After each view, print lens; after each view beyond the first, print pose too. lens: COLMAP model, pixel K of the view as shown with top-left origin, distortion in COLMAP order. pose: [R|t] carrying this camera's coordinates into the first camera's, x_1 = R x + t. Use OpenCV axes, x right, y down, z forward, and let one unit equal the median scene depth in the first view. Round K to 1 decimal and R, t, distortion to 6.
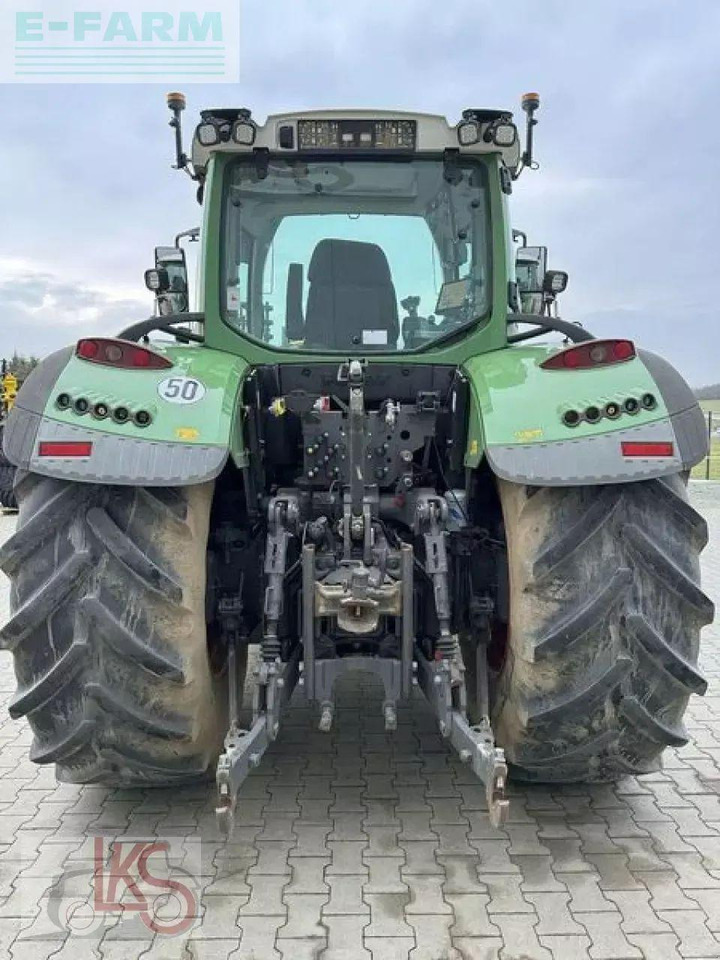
lens RADIAL K [[690.4, 0, 360.8], [0, 690.4, 476.8], [0, 0, 1]] dist [0.098994, -0.141522]
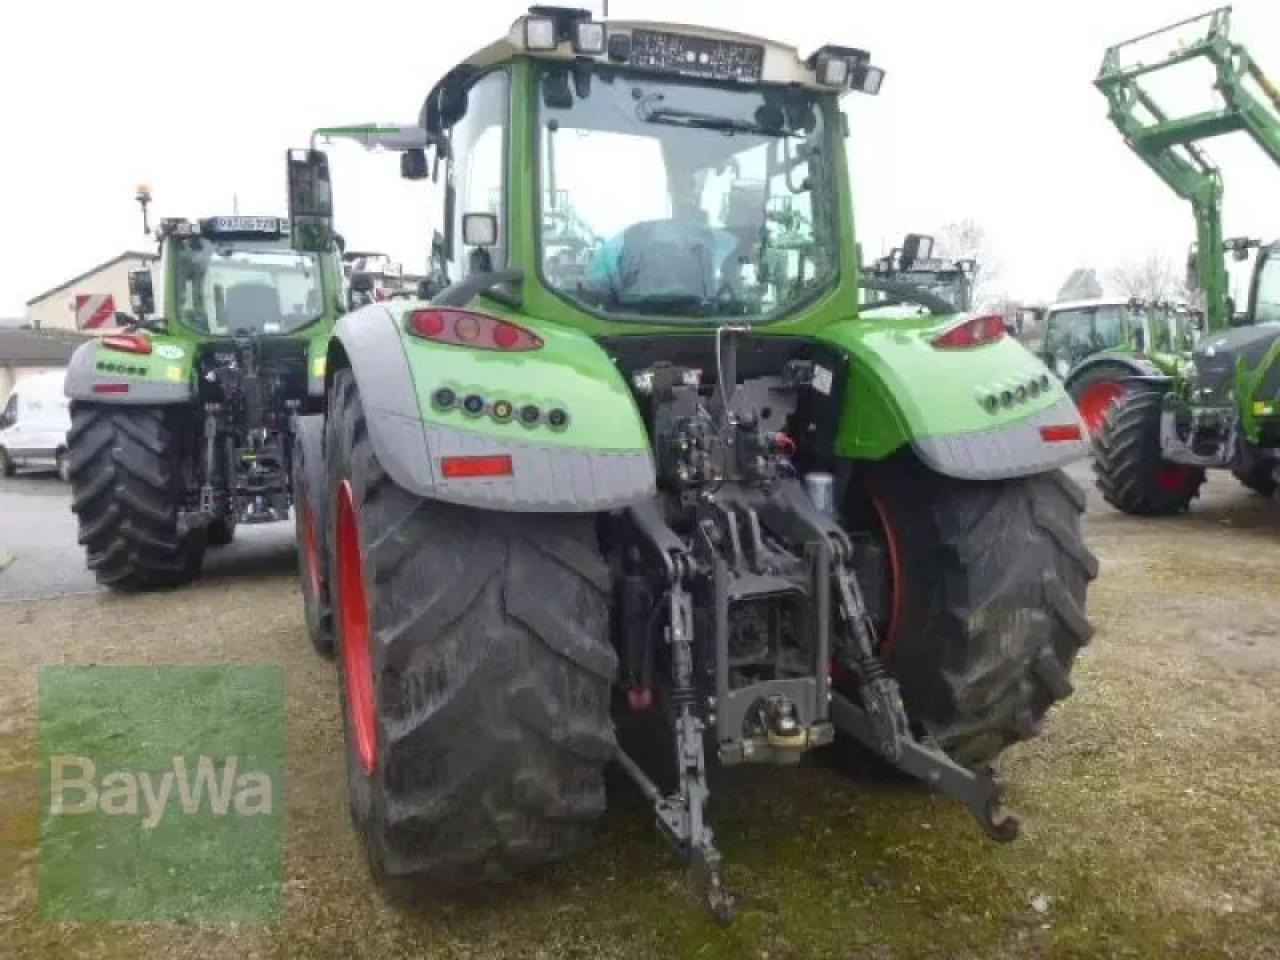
lens RADIAL K [[951.6, 0, 640.0], [0, 951.6, 480.0], [0, 0, 1]] dist [-0.050336, 0.000478]
pose [[0.916758, -0.061089, 0.394744, -0.542984], [0.044003, 0.997667, 0.052201, -0.057954], [-0.397012, -0.030486, 0.917307, 0.012433]]
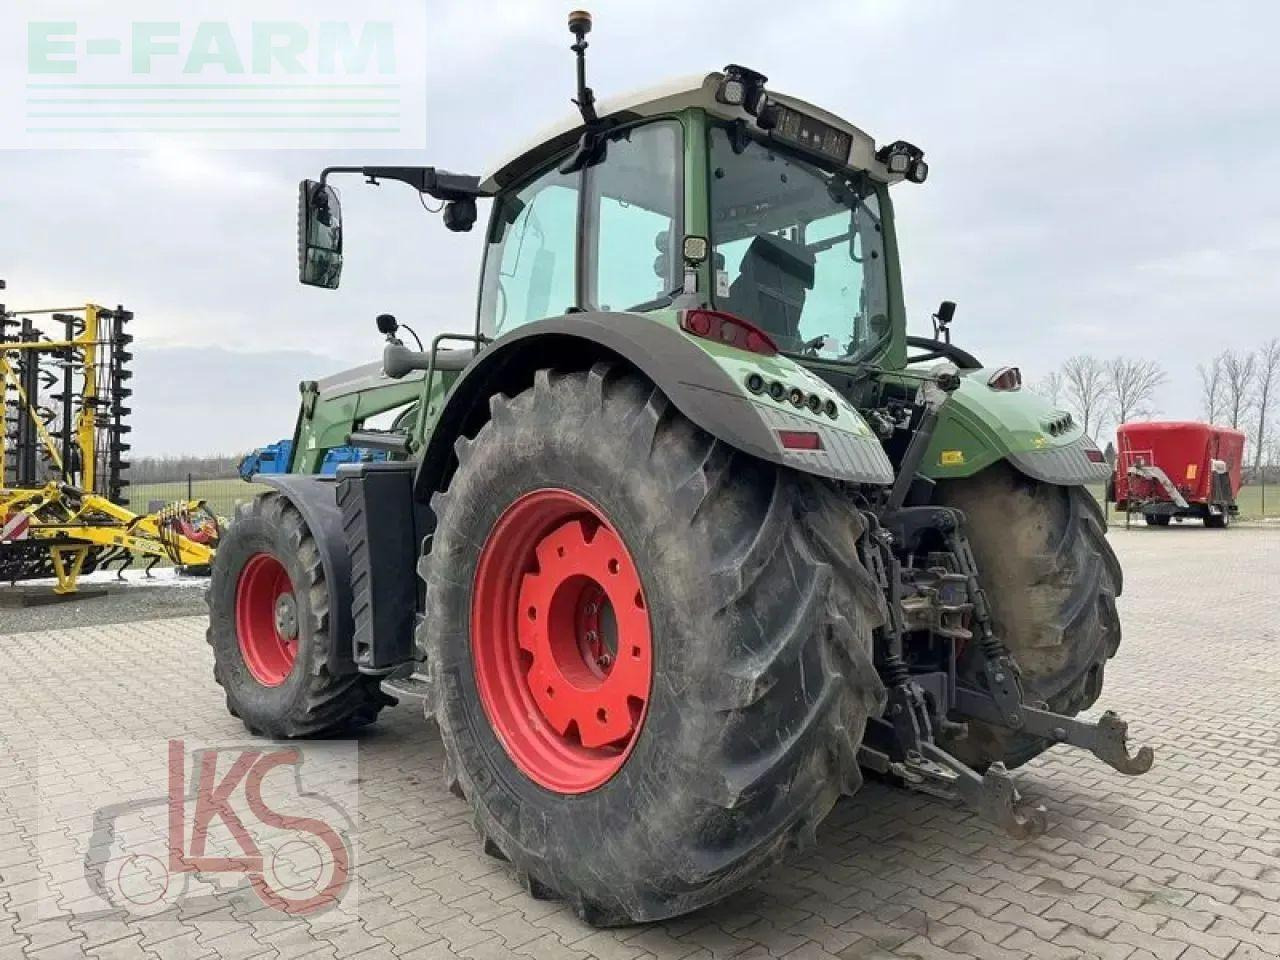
lens RADIAL K [[915.9, 0, 652.6], [0, 915.9, 485.0], [0, 0, 1]] dist [0.120285, -0.169399]
pose [[0.733482, 0.001508, 0.679707, -1.054993], [0.063598, 0.995458, -0.070838, 0.064693], [-0.676726, 0.095187, 0.730055, 0.276348]]
